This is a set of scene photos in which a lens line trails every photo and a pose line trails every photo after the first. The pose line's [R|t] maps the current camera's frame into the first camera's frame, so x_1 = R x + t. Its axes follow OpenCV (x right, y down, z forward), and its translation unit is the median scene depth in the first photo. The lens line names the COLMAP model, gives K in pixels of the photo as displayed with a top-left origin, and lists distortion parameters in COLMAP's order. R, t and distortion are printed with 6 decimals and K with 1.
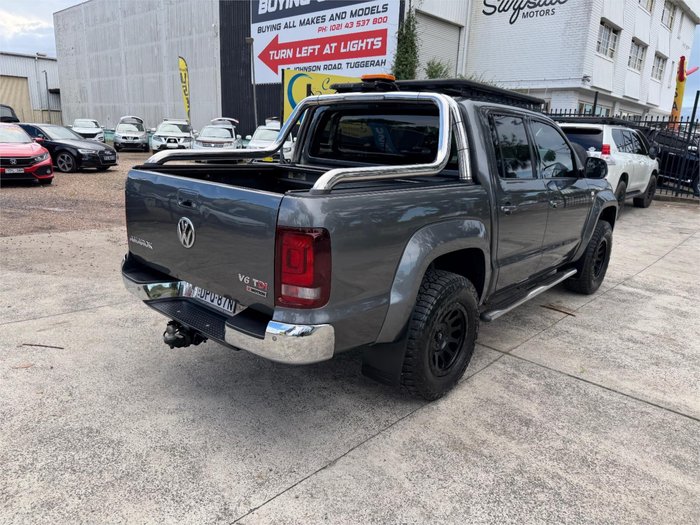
lens RADIAL K [[497.3, 0, 345.4], [0, 497.3, 261.8], [0, 0, 1]] dist [0.022810, -0.032973]
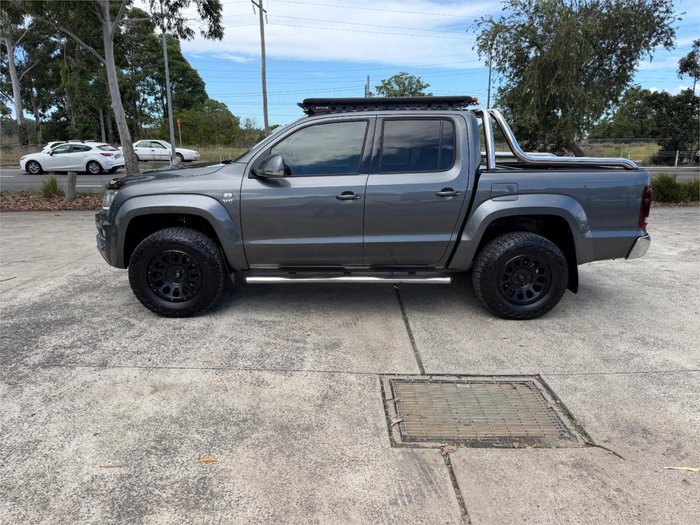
lens RADIAL K [[494.0, 0, 343.0], [0, 494.0, 259.7], [0, 0, 1]] dist [0.032390, -0.037596]
pose [[-0.685635, -0.214609, 0.695591, -0.652842], [0.154314, 0.890987, 0.427000, -0.521634], [-0.711401, 0.400106, -0.577775, 1.896301]]
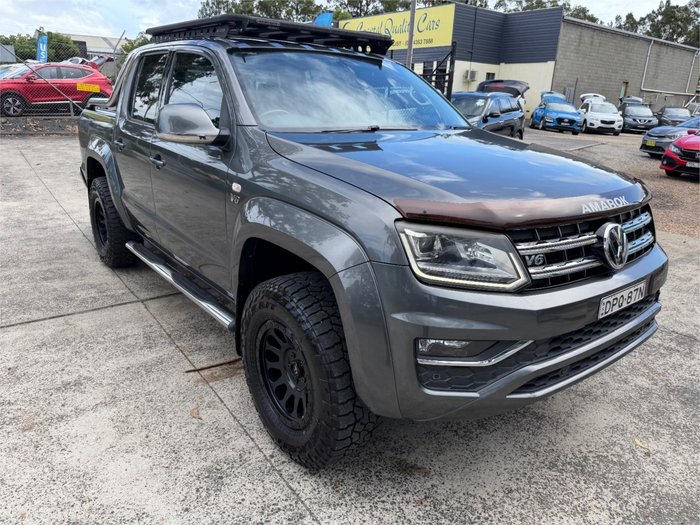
lens RADIAL K [[498.5, 0, 344.5], [0, 498.5, 264.5], [0, 0, 1]] dist [-0.000075, -0.005611]
pose [[-0.181705, 0.263885, -0.947285, 1.077600], [-0.291400, 0.905604, 0.308169, -0.279260], [0.939185, 0.332035, -0.087656, 1.335199]]
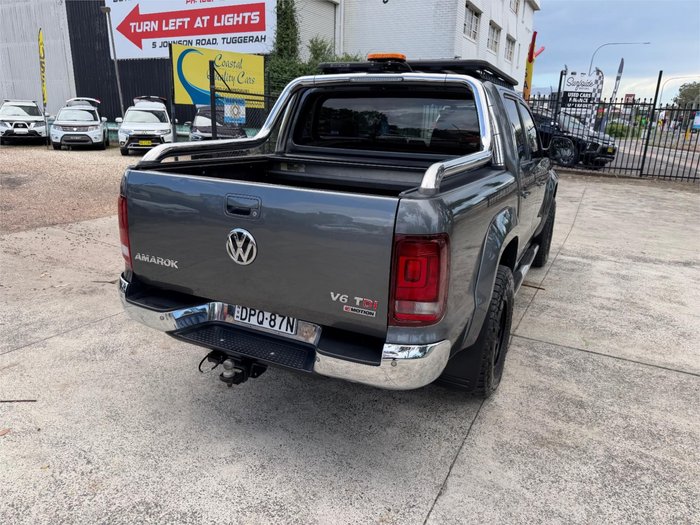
lens RADIAL K [[497.3, 0, 345.4], [0, 497.3, 261.8], [0, 0, 1]] dist [0.022810, -0.032973]
pose [[0.964248, -0.087559, 0.250118, -0.229437], [0.077583, 0.995757, 0.049491, -0.038710], [-0.253390, -0.028317, 0.966950, 0.101262]]
